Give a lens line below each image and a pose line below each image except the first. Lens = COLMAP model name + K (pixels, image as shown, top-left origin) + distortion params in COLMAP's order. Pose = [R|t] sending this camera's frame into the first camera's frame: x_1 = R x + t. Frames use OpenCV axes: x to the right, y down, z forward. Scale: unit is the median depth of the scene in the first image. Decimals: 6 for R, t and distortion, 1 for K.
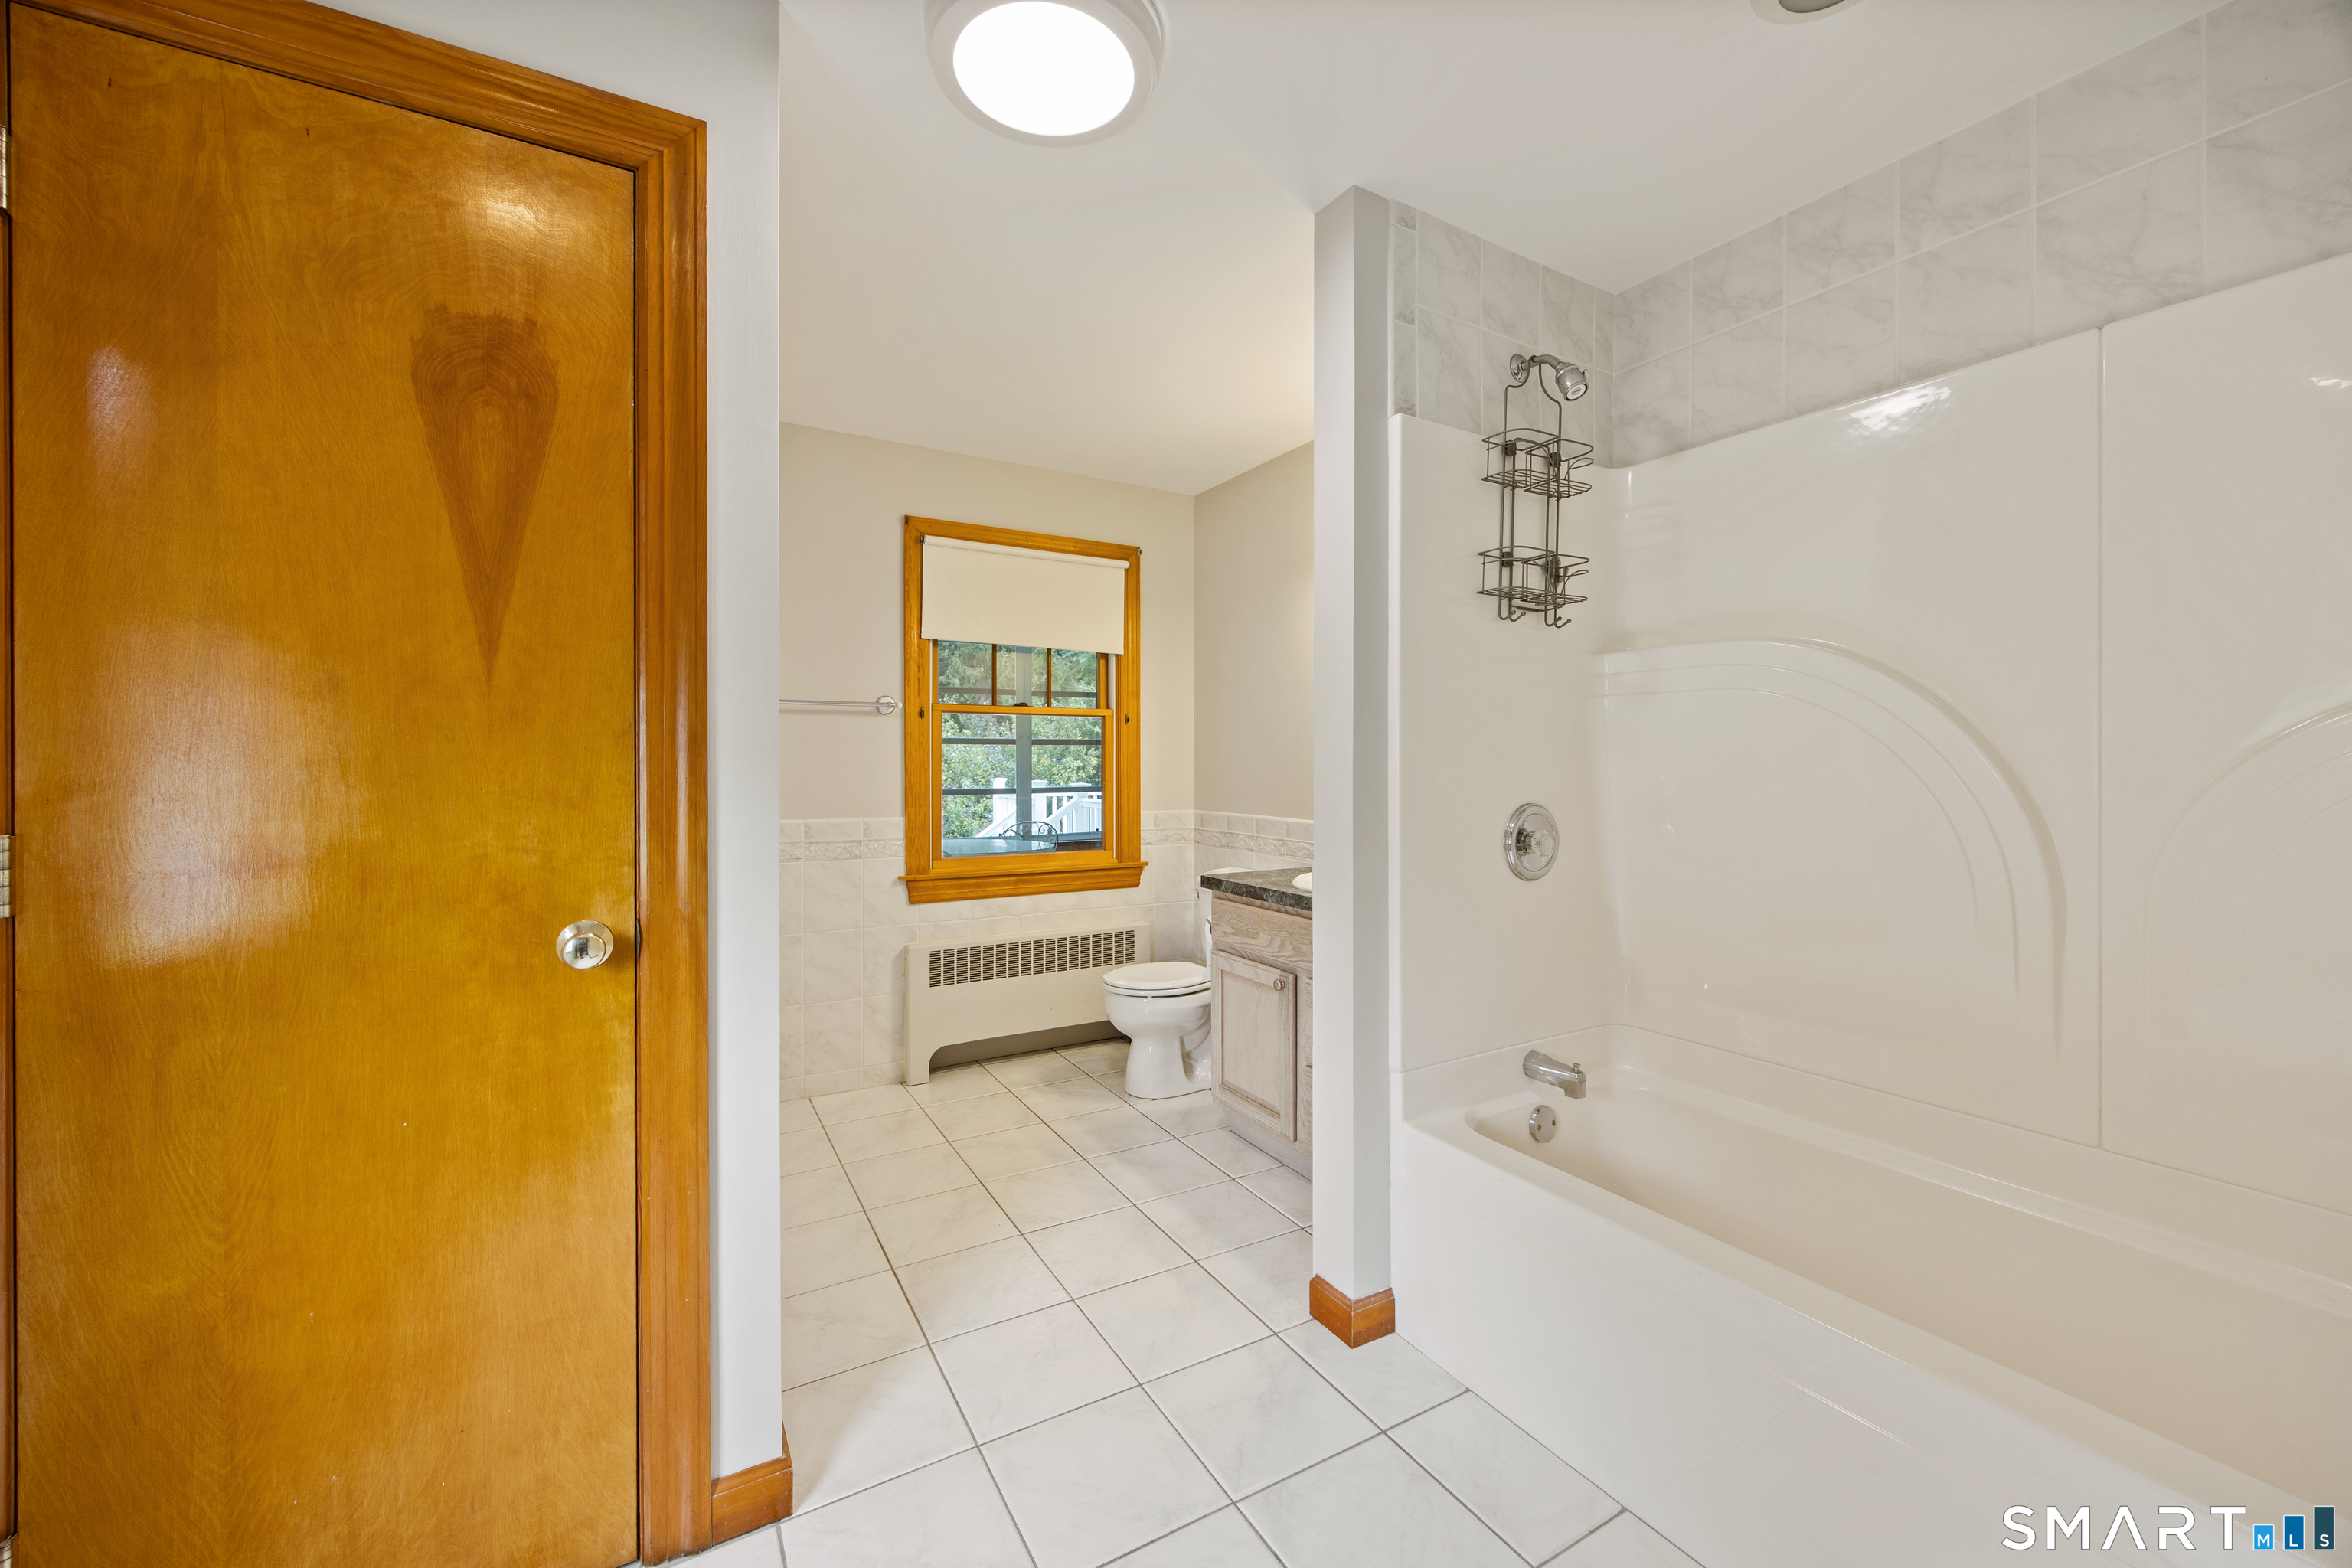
lens RADIAL K [[936.1, 0, 1152.2], [0, 936.1, 768.8], [0, 0, 1]] dist [0.000062, 0.000602]
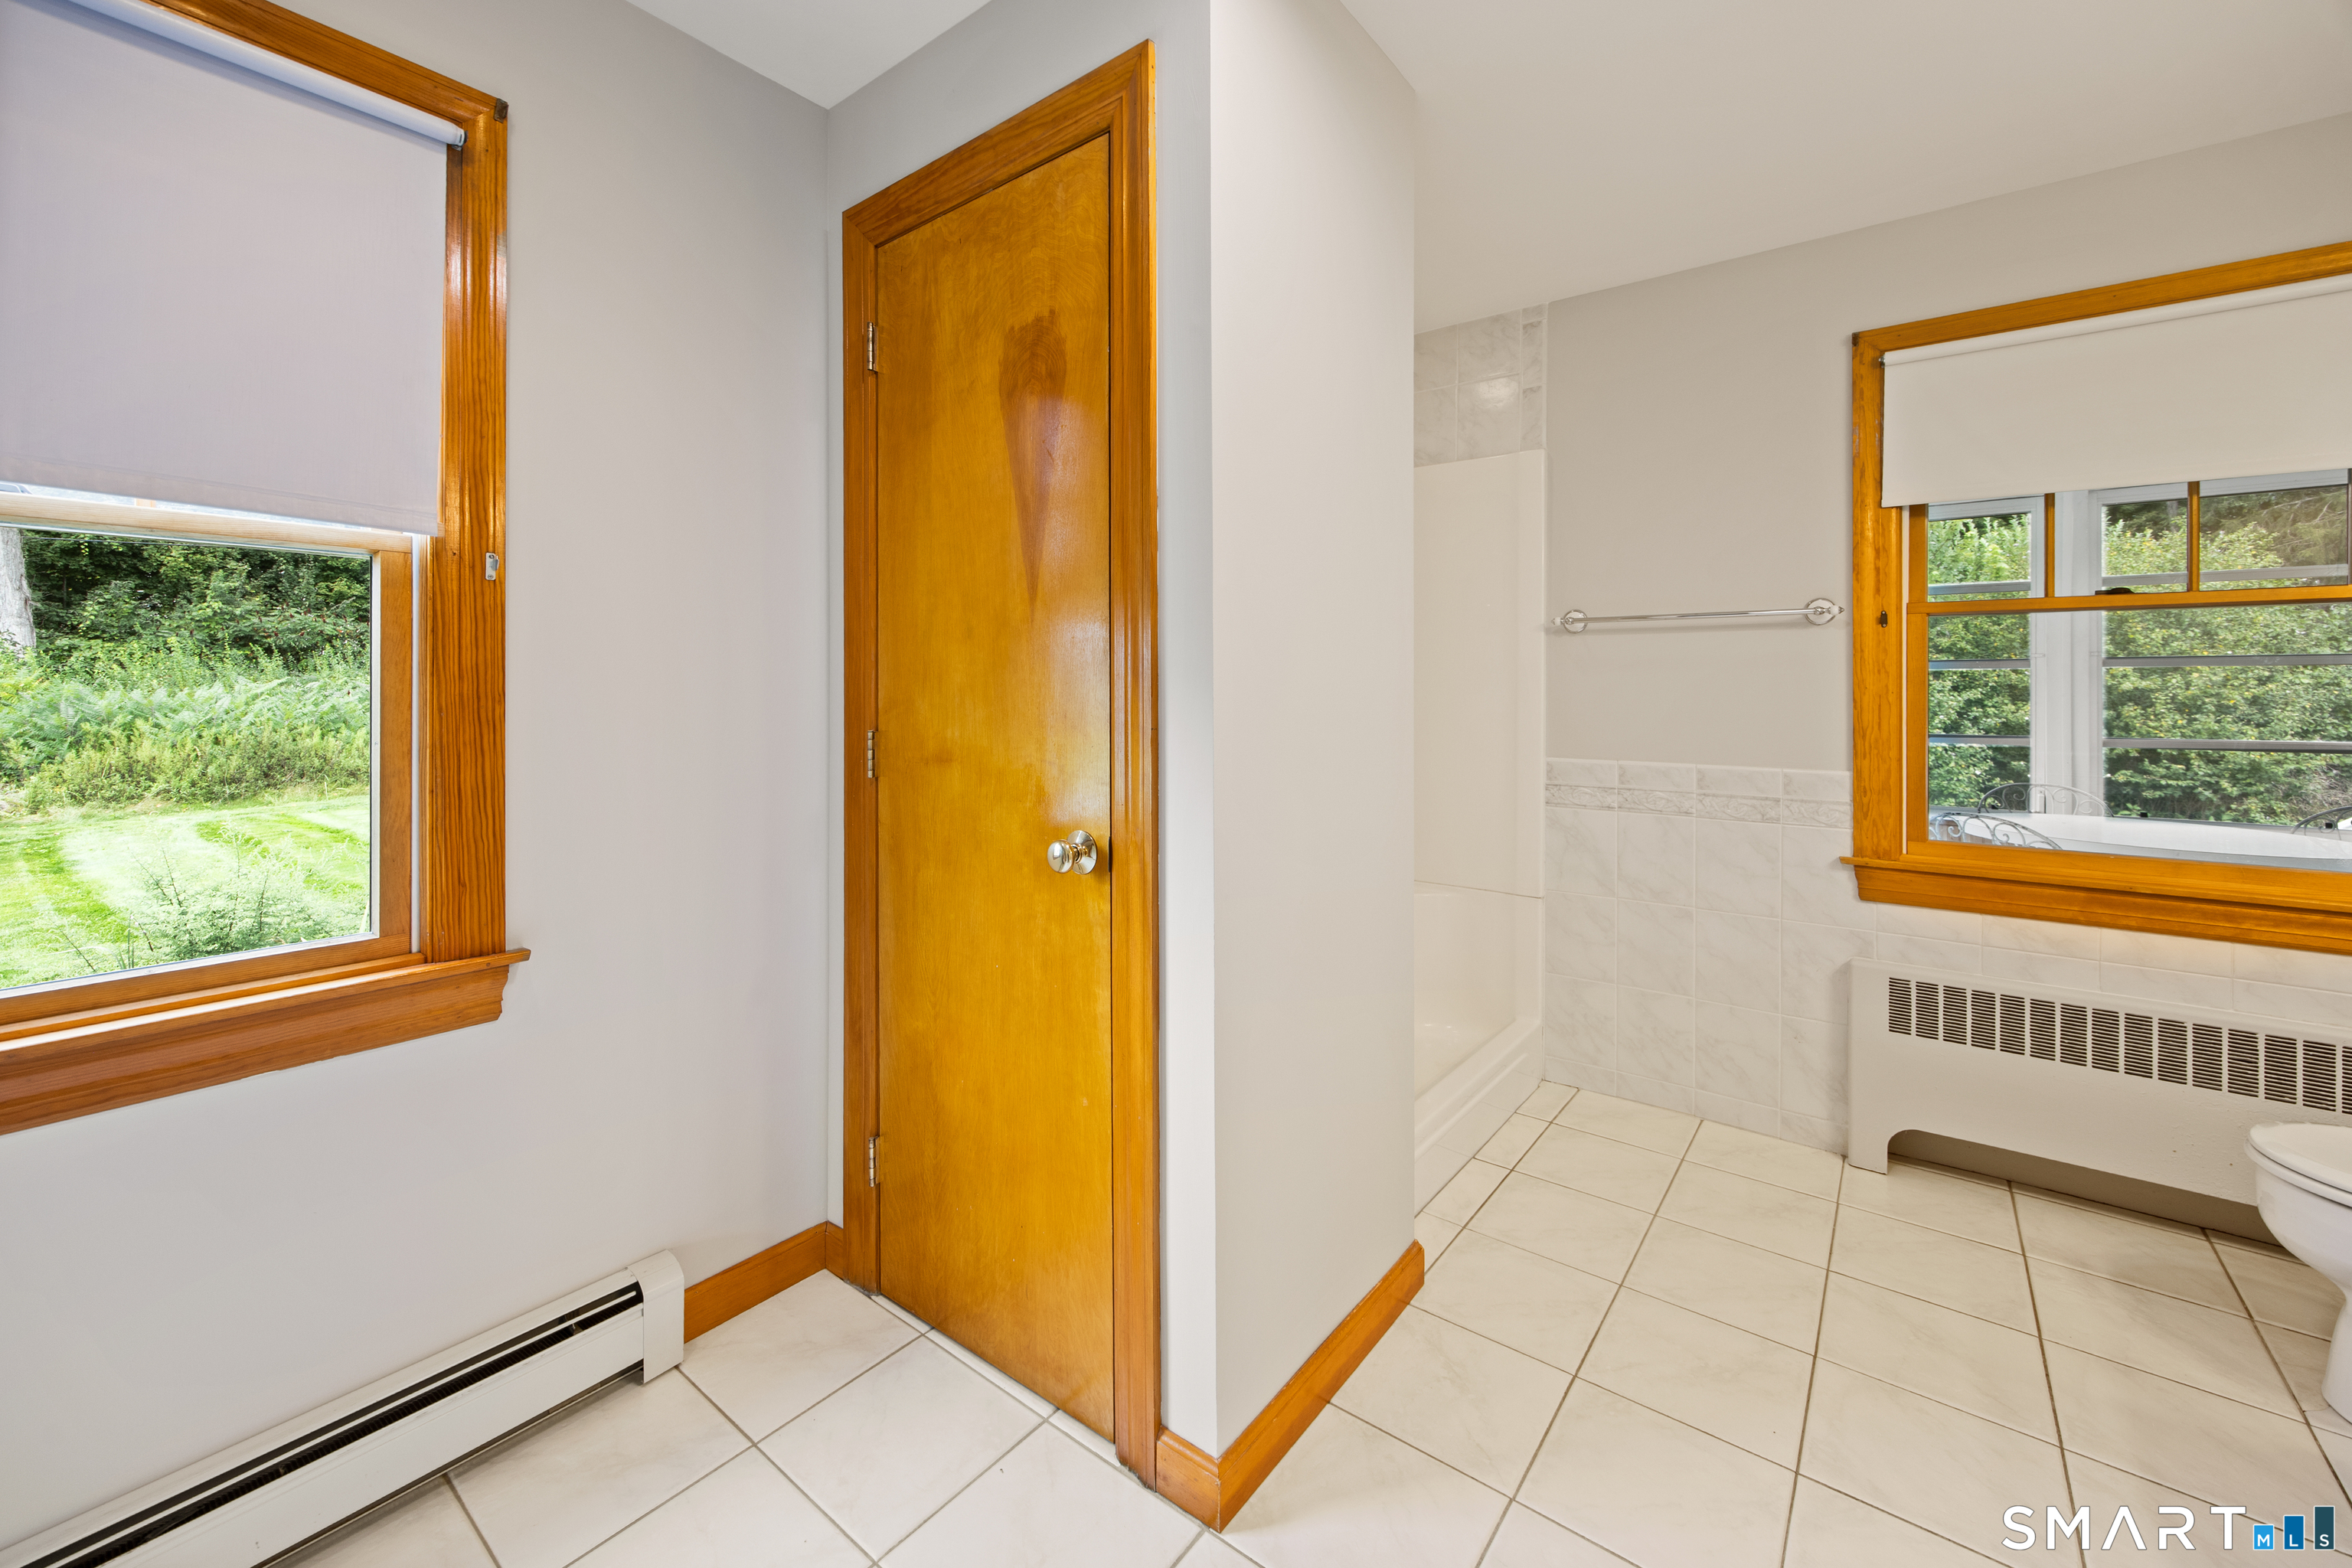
lens RADIAL K [[936.1, 0, 1149.6], [0, 936.1, 695.4], [0, 0, 1]] dist [0.000062, 0.000602]
pose [[0.371966, 0.004132, -0.928237, 0.445609], [-0.010050, 0.999949, 0.000424, 0.000614], [0.928192, 0.009171, 0.371989, 0.646108]]
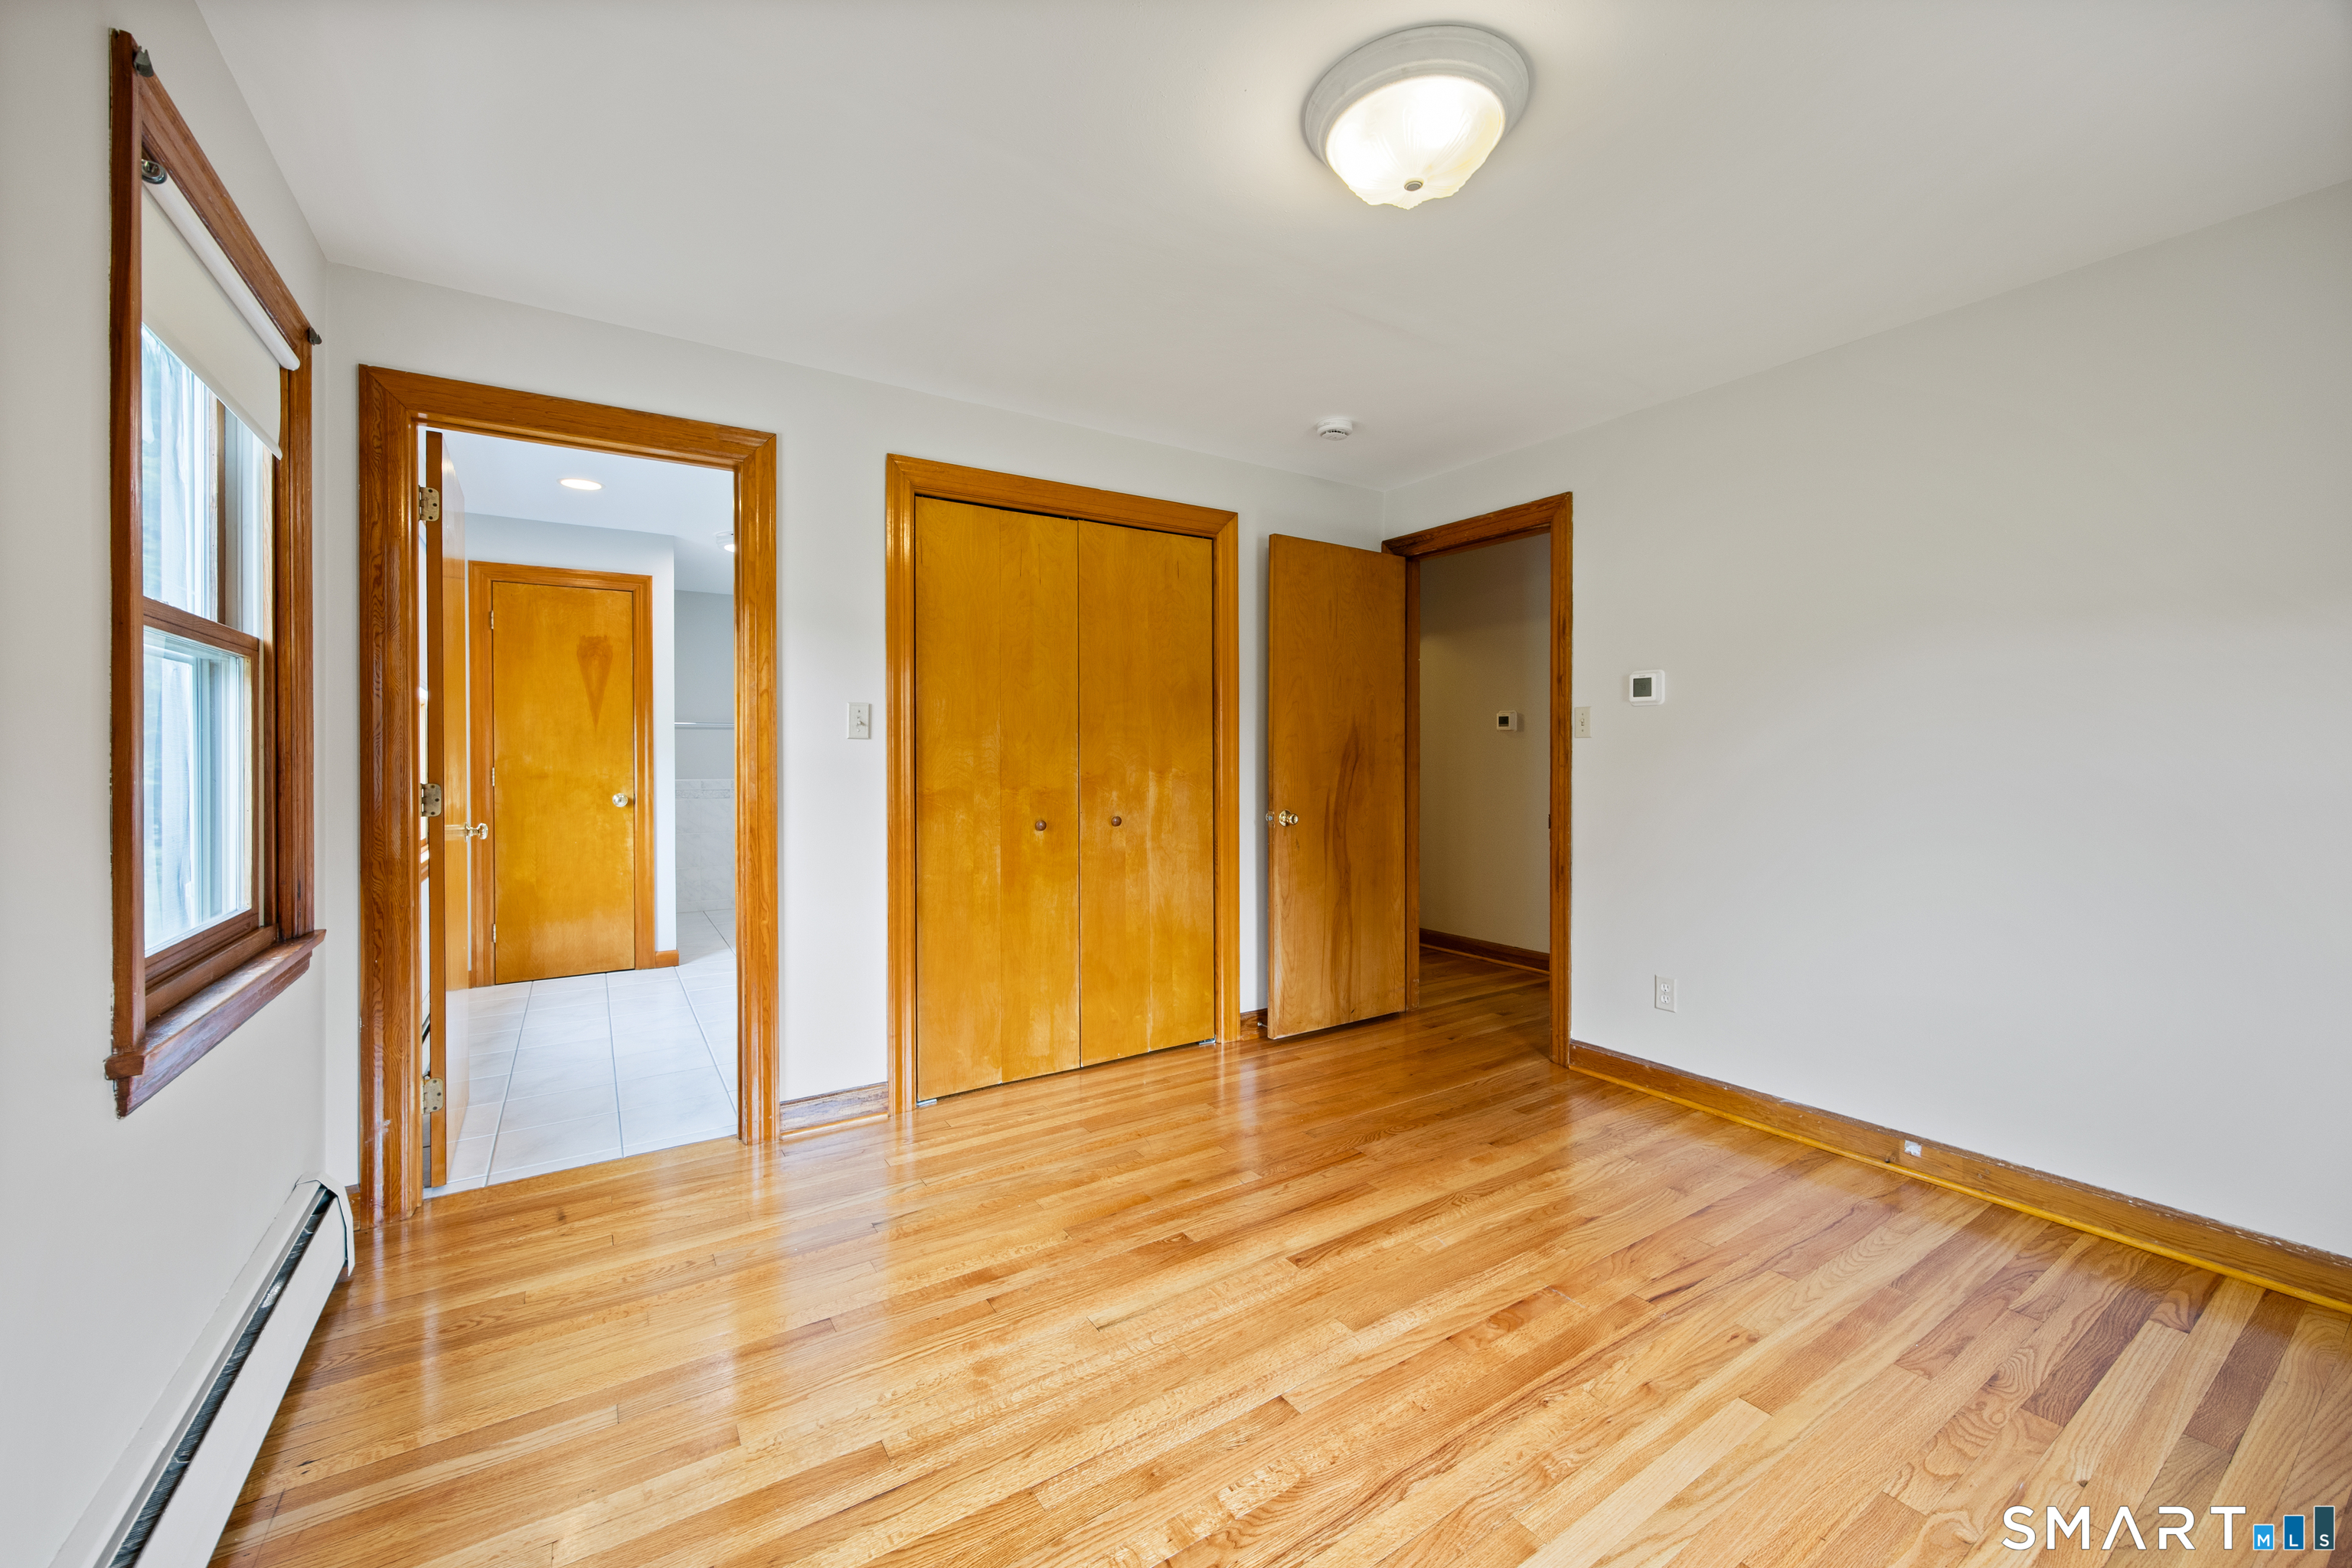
lens RADIAL K [[936.1, 0, 1168.8], [0, 936.1, 749.4], [0, 0, 1]] dist [0.000062, 0.000602]
pose [[0.998486, -0.004397, 0.054837, 1.365721], [0.004550, 0.999986, -0.002660, 0.005688], [-0.054825, 0.002906, 0.998492, -2.828470]]
